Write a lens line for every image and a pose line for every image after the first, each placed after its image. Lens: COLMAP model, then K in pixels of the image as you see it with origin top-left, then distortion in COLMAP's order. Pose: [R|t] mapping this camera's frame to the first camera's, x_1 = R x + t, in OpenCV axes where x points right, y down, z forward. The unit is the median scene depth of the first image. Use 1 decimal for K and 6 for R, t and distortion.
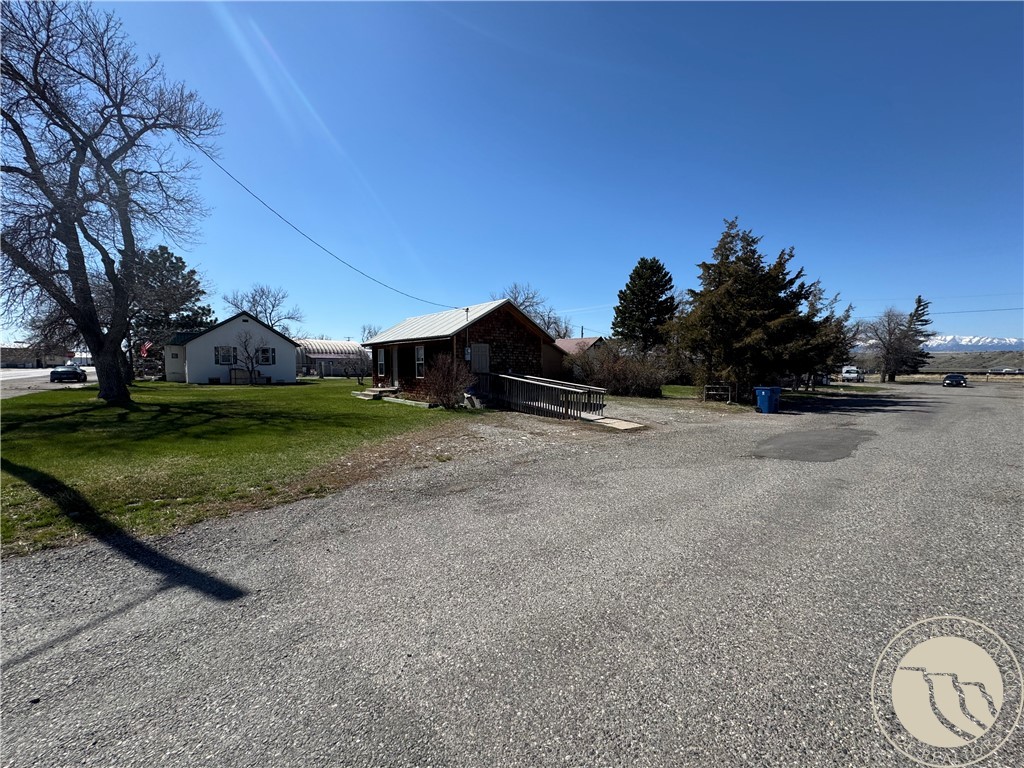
lens RADIAL K [[408.2, 0, 512.2], [0, 408.2, 391.3], [0, 0, 1]] dist [-0.002083, -0.000077]
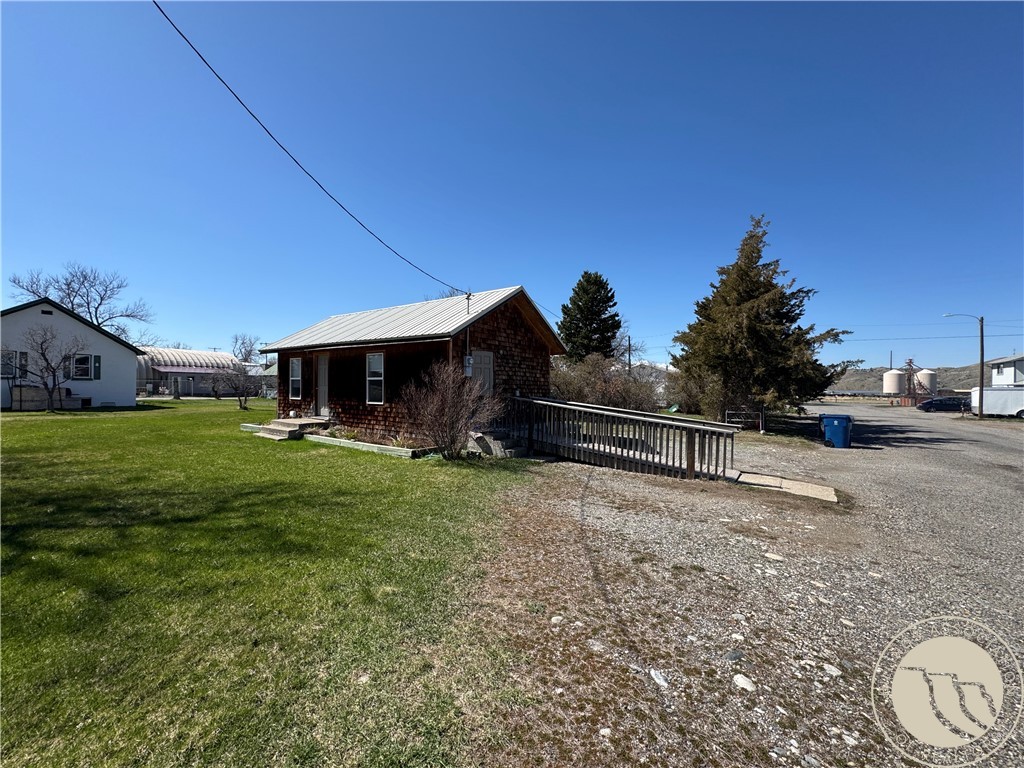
lens RADIAL K [[408.2, 0, 512.4], [0, 408.2, 388.1], [0, 0, 1]] dist [-0.002083, -0.000077]
pose [[0.966631, 0.007819, 0.256052, -0.155030], [0.006265, 0.998514, -0.054142, -0.018198], [-0.256094, 0.053940, 0.965146, 0.290196]]
